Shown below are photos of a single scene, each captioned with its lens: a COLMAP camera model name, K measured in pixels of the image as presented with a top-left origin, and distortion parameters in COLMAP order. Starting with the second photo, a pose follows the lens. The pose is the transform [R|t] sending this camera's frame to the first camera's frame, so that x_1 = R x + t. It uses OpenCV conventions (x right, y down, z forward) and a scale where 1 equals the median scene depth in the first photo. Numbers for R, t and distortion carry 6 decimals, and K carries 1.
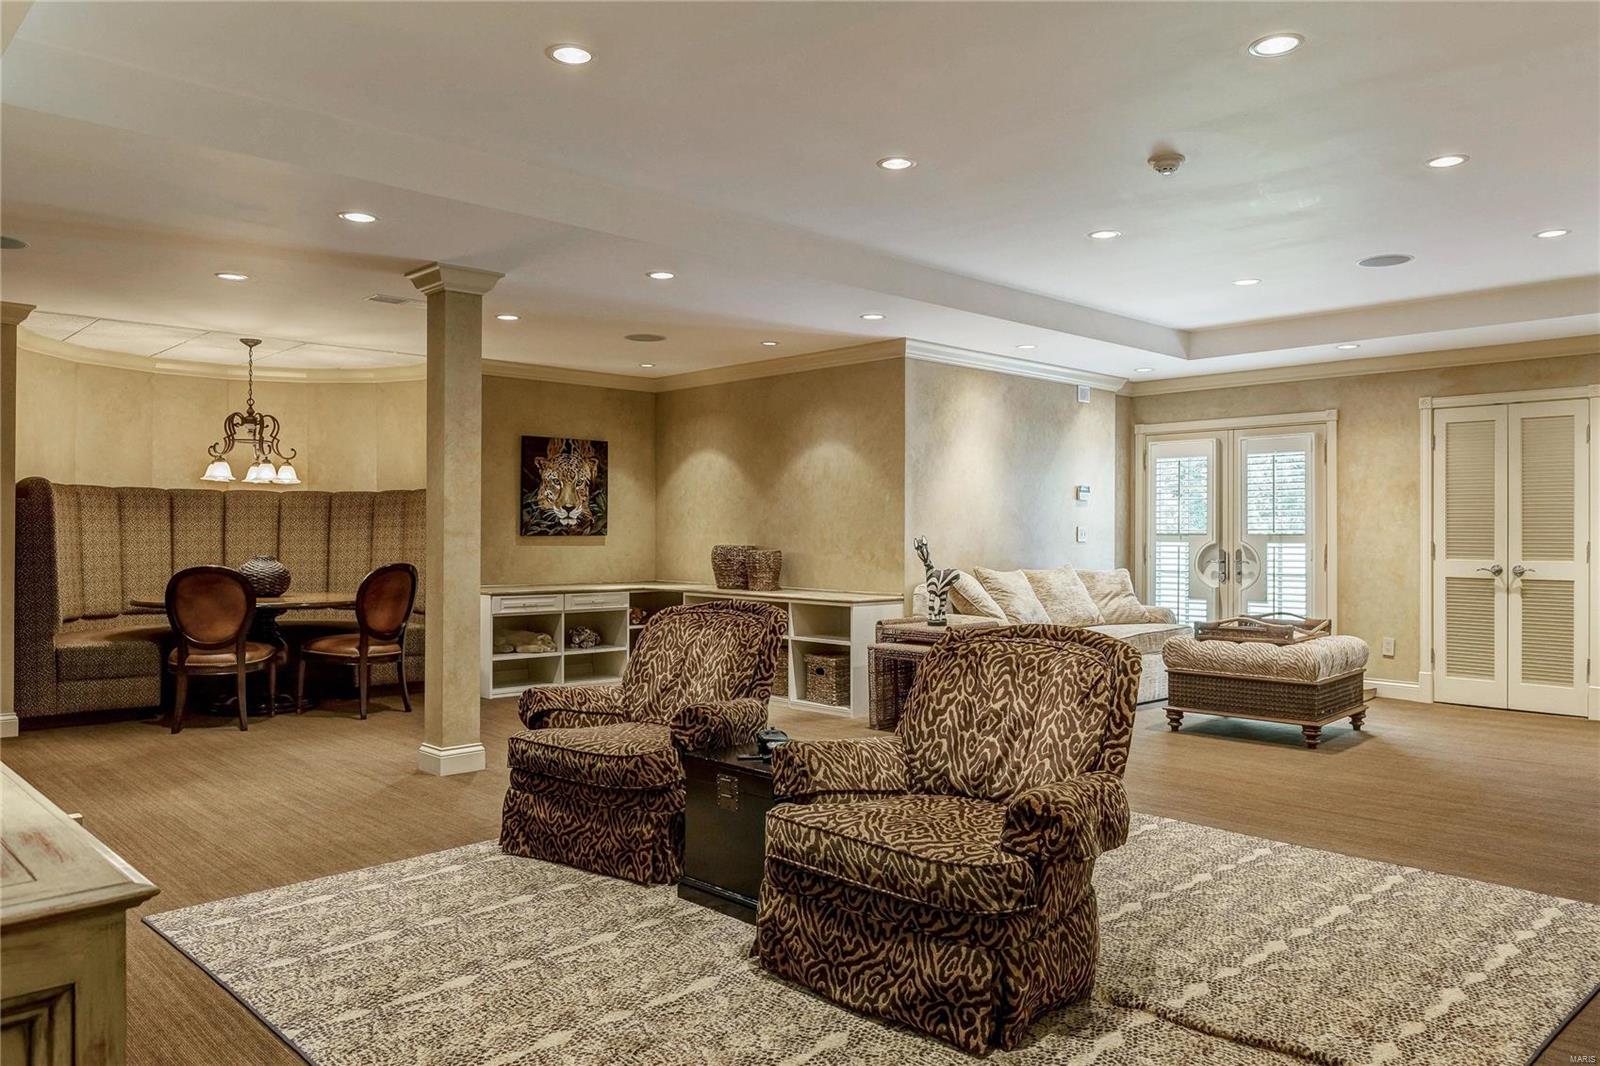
lens RADIAL K [[1106.3, 0, 805.4], [0, 1106.3, 530.7], [0, 0, 1]] dist [-0.003995, -0.001697]
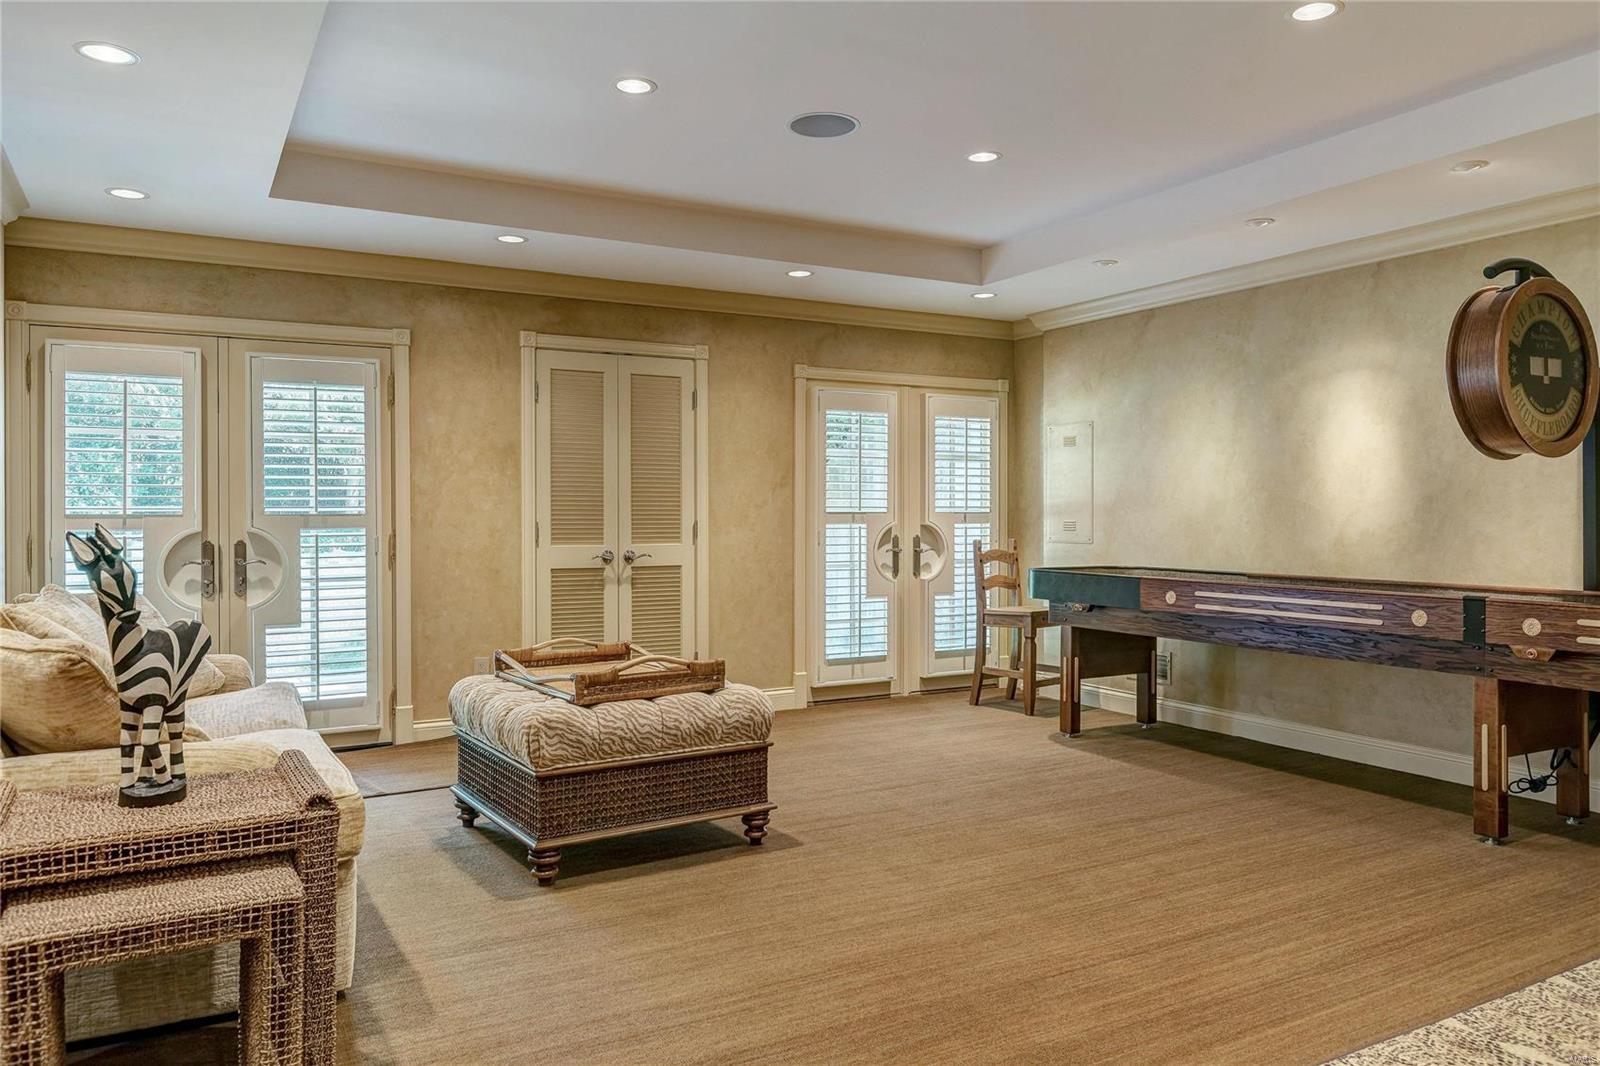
lens RADIAL K [[1106.3, 0, 800.8], [0, 1106.3, 528.3], [0, 0, 1]] dist [-0.003995, -0.001697]
pose [[0.243992, -0.018016, 0.969610, -0.122191], [0.003786, 0.999837, 0.017625, 0.000705], [-0.969770, -0.000630, 0.244021, 0.622735]]
